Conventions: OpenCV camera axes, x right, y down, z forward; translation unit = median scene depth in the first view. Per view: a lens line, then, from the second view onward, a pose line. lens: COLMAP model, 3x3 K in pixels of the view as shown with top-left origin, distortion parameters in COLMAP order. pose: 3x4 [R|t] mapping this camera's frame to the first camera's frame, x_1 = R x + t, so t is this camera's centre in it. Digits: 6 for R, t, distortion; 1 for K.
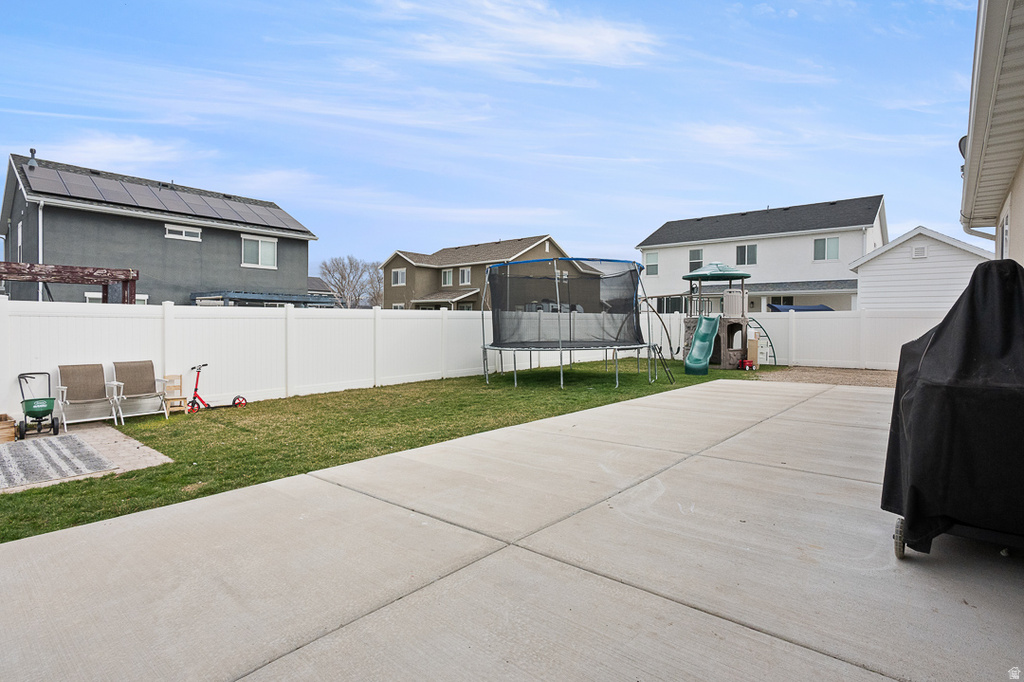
lens RADIAL K [[515.6, 0, 510.6], [0, 515.6, 325.4], [0, 0, 1]] dist [-0.007454, 0.000161]
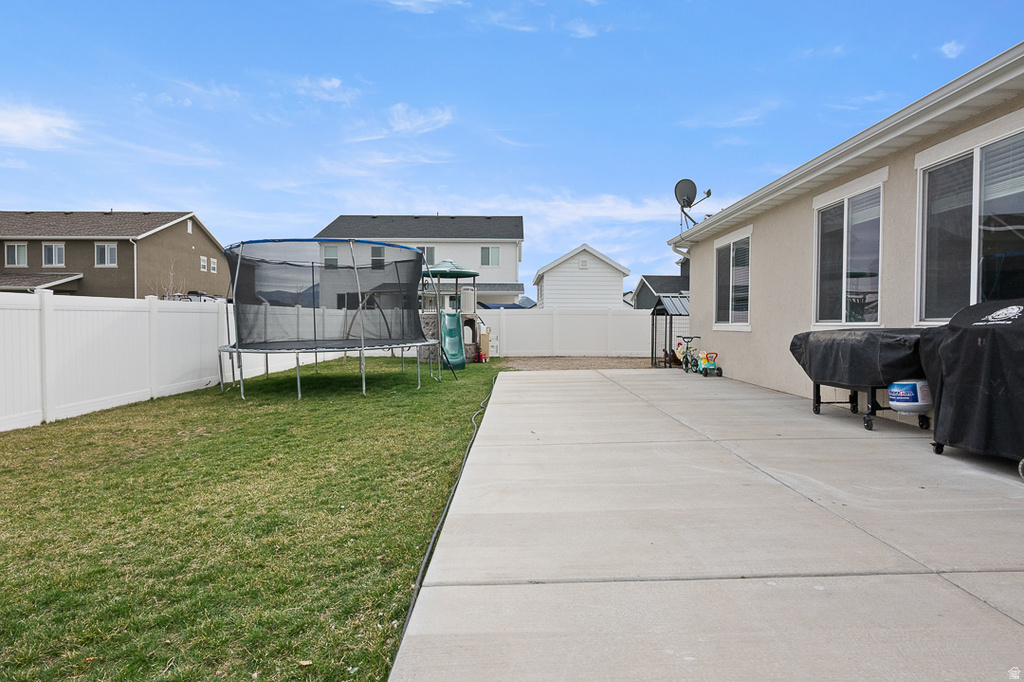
lens RADIAL K [[512.8, 0, 515.6], [0, 512.8, 322.8], [0, 0, 1]] dist [-0.001865, 0.000900]
pose [[0.756548, -0.004636, 0.653922, -0.178296], [0.005833, 0.999983, 0.000341, 0.003672], [-0.653912, 0.003556, 0.756562, 0.140521]]
